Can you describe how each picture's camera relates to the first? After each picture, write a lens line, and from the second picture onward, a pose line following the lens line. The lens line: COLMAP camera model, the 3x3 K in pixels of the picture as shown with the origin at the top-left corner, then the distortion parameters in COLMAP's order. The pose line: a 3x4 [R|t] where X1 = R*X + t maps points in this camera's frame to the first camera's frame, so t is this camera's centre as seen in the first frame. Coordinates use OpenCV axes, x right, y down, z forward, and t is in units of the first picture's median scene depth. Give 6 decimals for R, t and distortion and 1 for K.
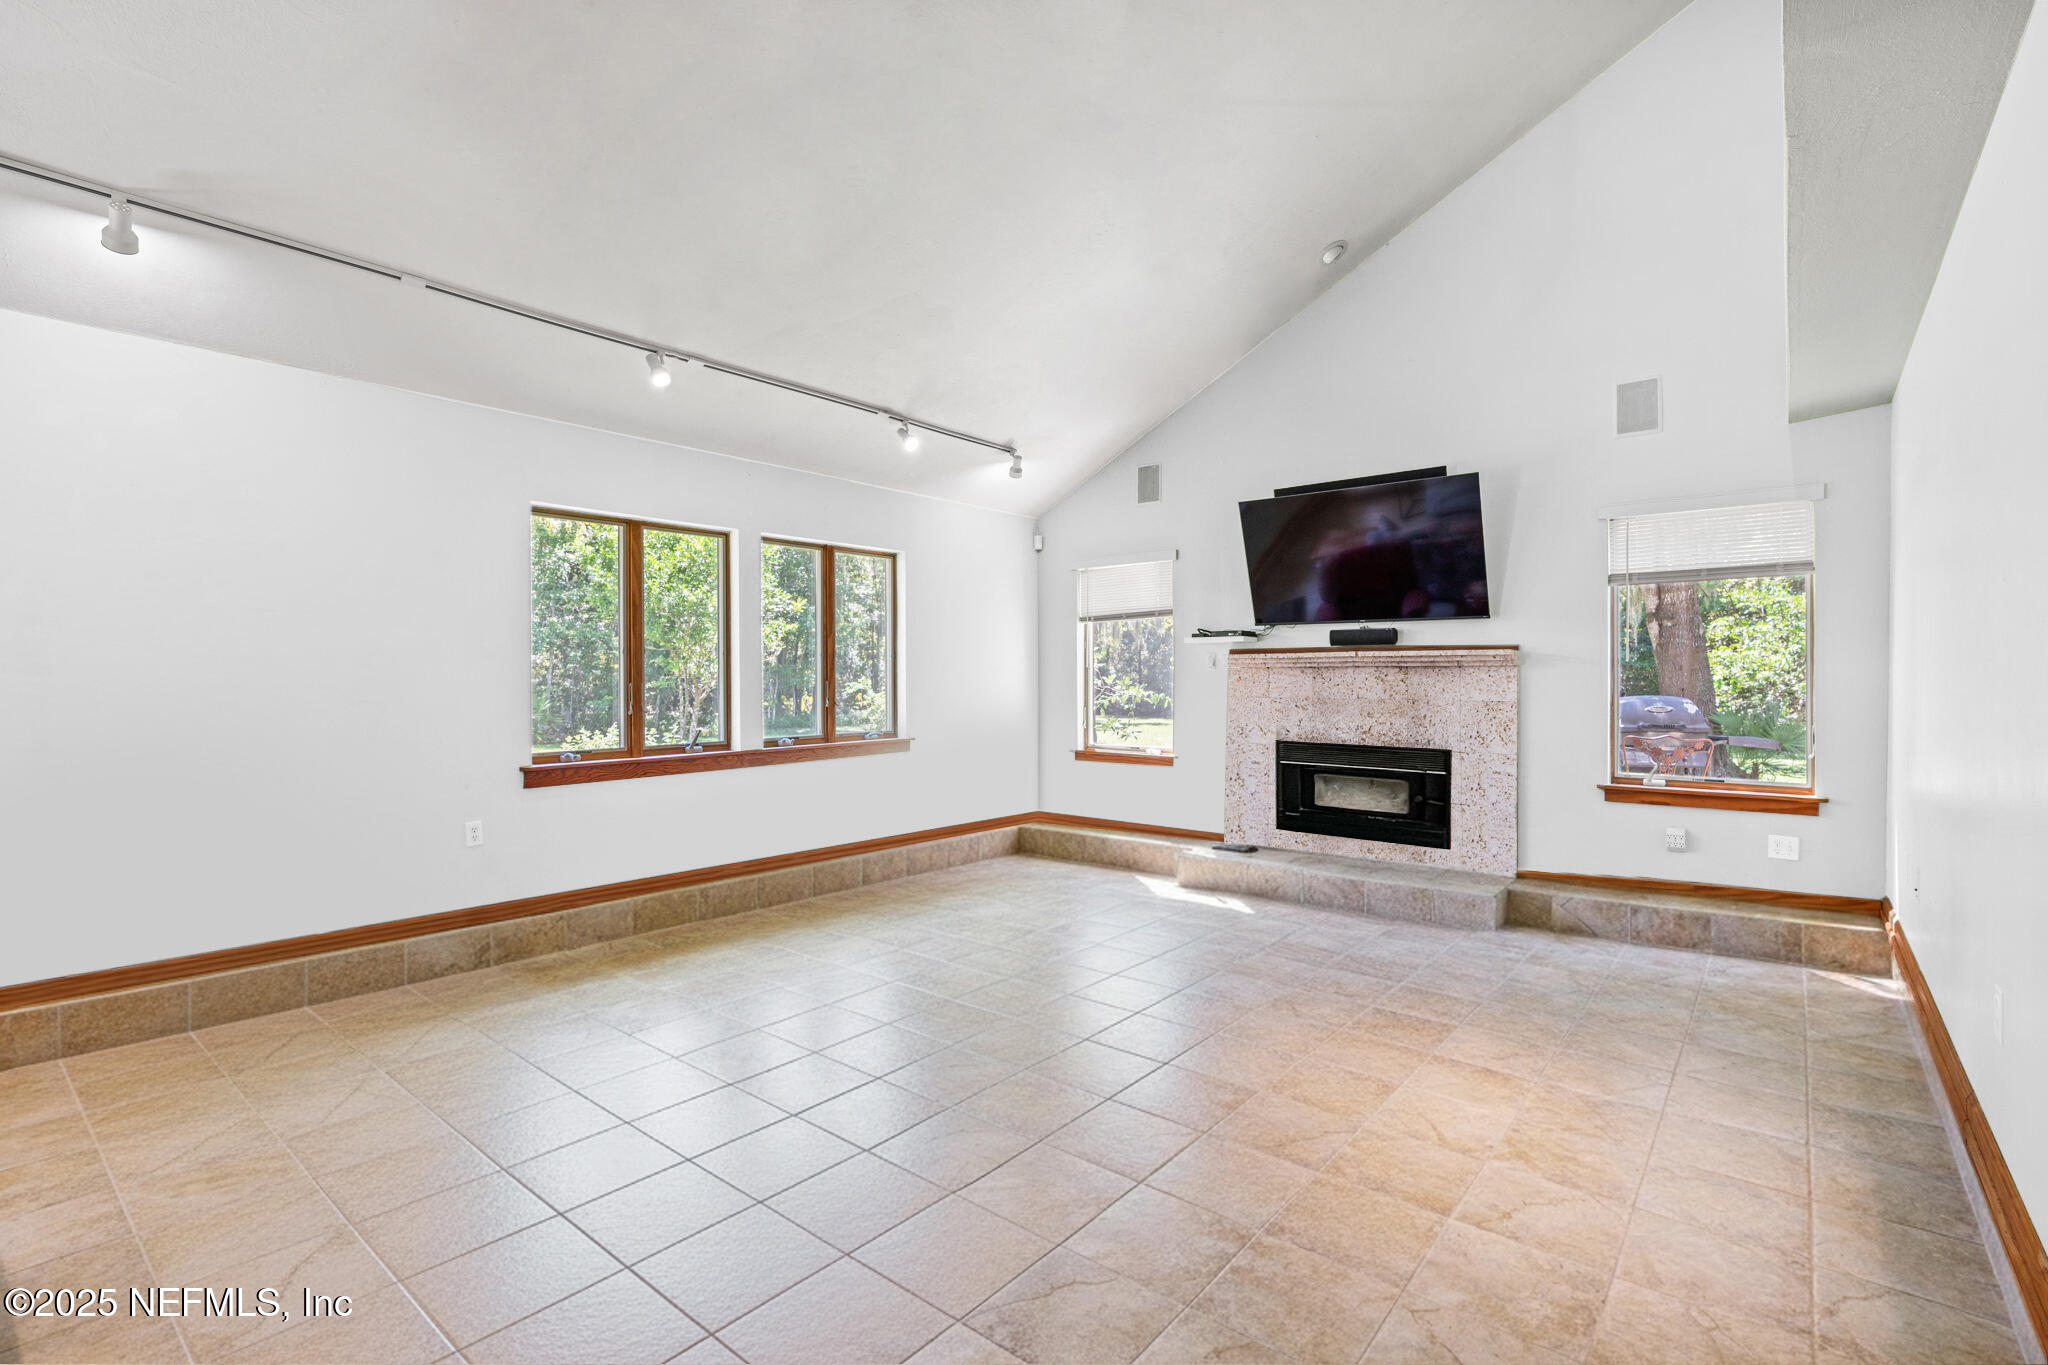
lens RADIAL K [[916.6, 0, 1033.0], [0, 916.6, 689.3], [0, 0, 1]] dist [-0.013548, -0.000064]
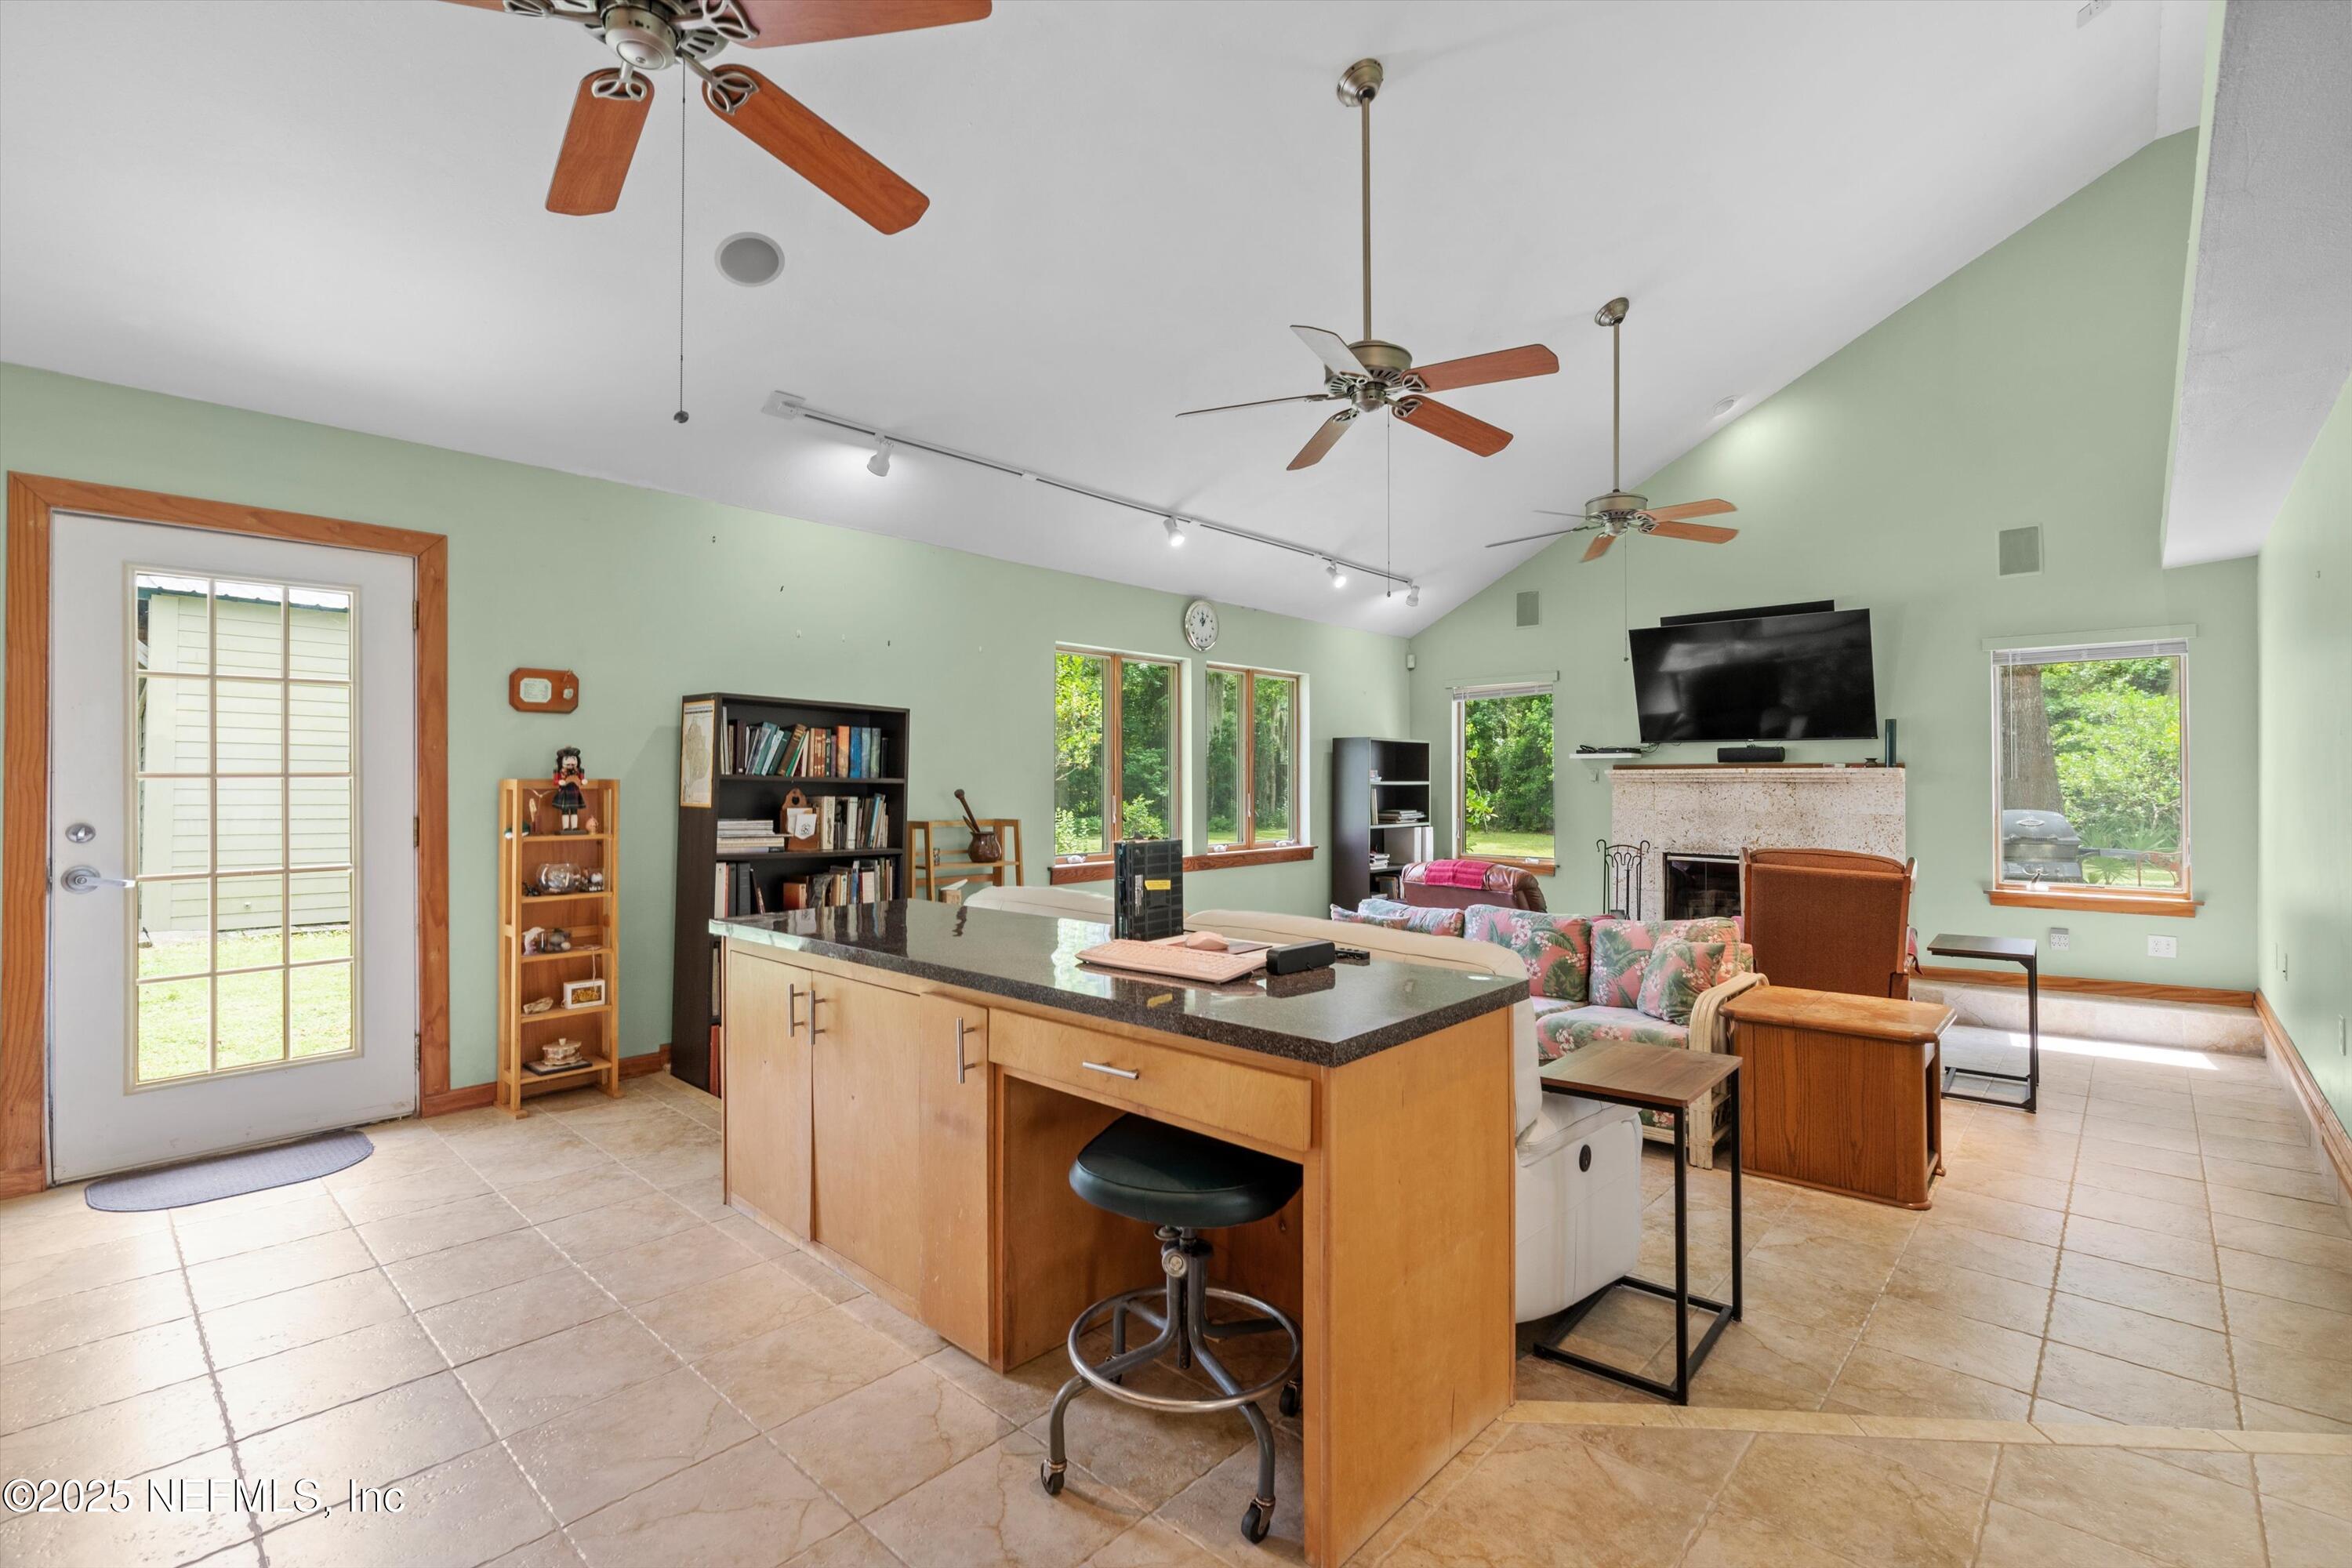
lens RADIAL K [[1052.6, 0, 1166.3], [0, 1052.6, 778.3], [0, 0, 1]] dist [-0.013548, -0.000064]
pose [[0.998608, 0.003217, -0.052648, -0.267430], [-0.004119, 0.999847, -0.017025, -0.005172], [0.052585, 0.017218, 0.998468, -0.279425]]
